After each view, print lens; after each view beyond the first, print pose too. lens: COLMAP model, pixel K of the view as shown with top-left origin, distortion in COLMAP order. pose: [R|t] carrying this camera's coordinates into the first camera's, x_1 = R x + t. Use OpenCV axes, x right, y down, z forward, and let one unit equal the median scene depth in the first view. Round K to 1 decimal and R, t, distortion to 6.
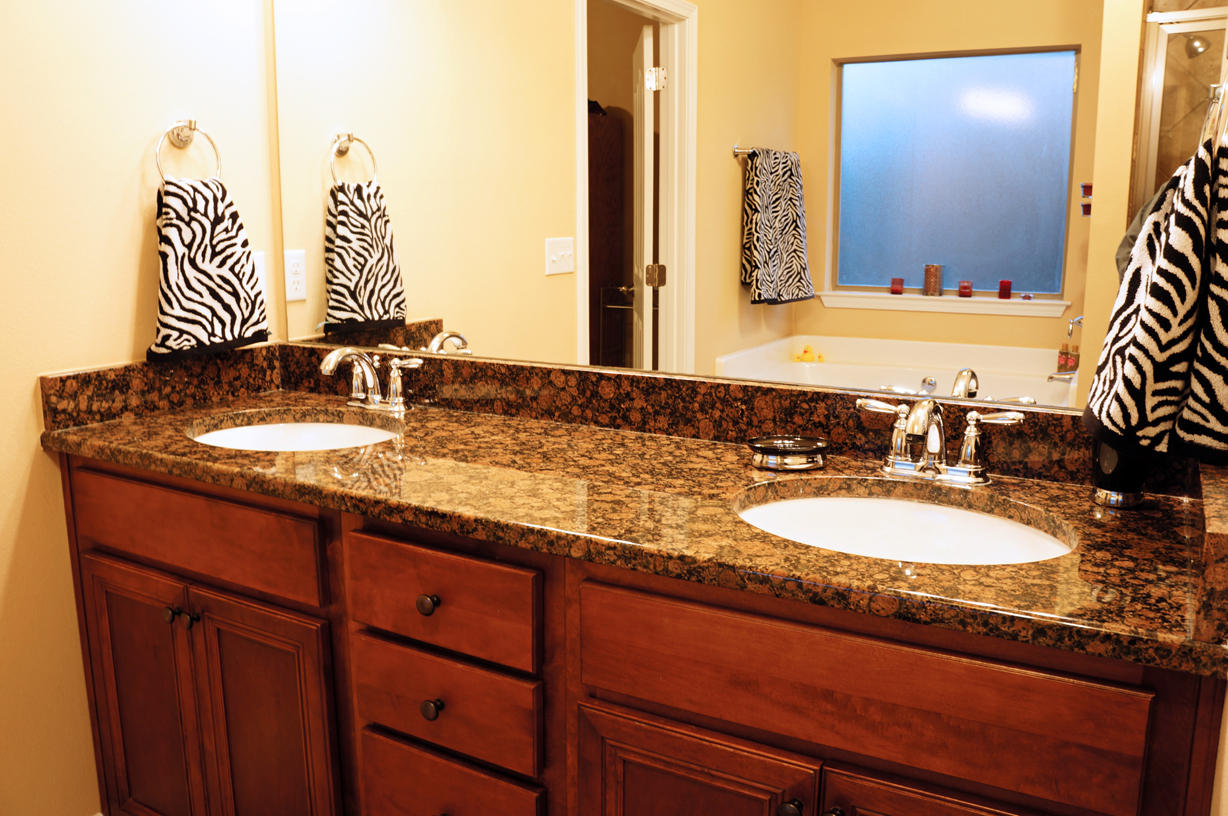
lens RADIAL K [[997.7, 0, 614.0], [0, 997.7, 408.0], [0, 0, 1]] dist [-0.161316, 0.153782]
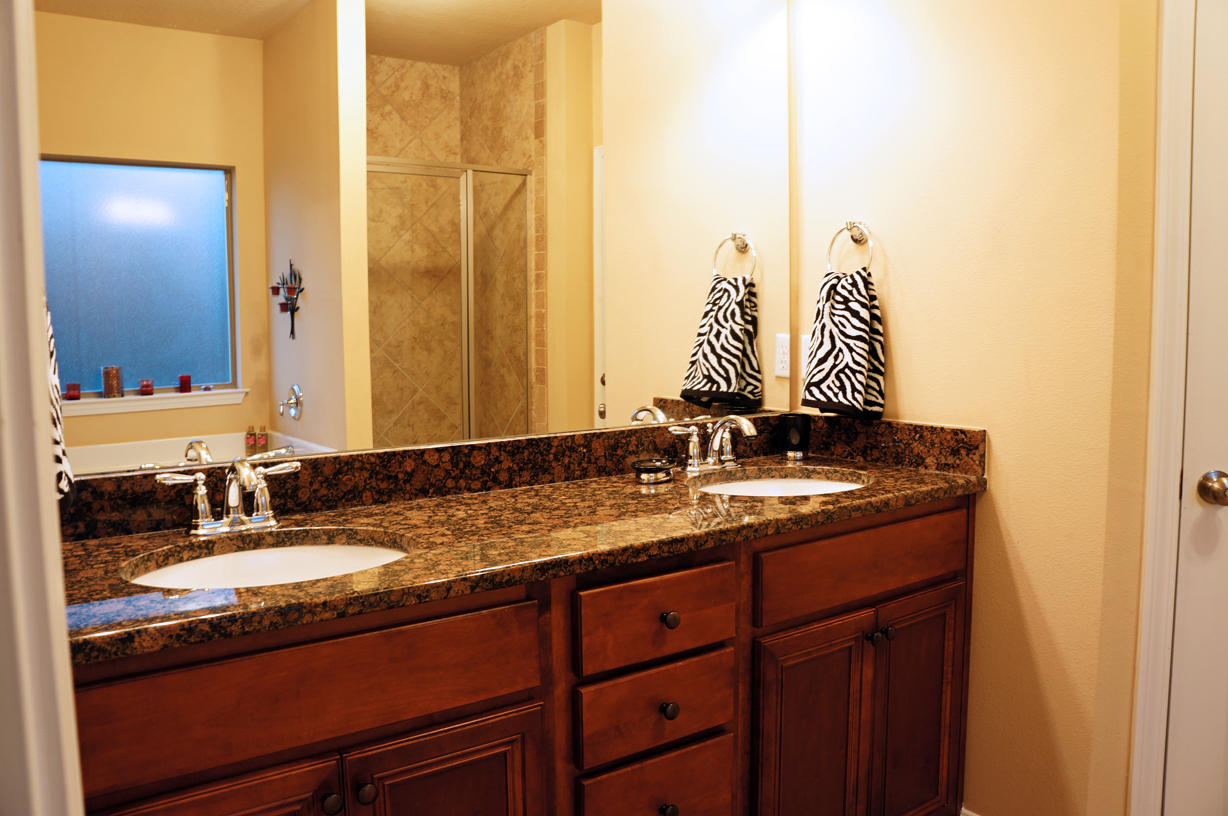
lens RADIAL K [[946.0, 0, 614.0], [0, 946.0, 408.0], [0, 0, 1]] dist [-0.176292, 0.127943]
pose [[0.413184, -0.087971, 0.906388, -1.094118], [0.181515, 0.983306, 0.012692, -0.072322], [-0.892374, 0.159279, 0.422255, 0.481192]]
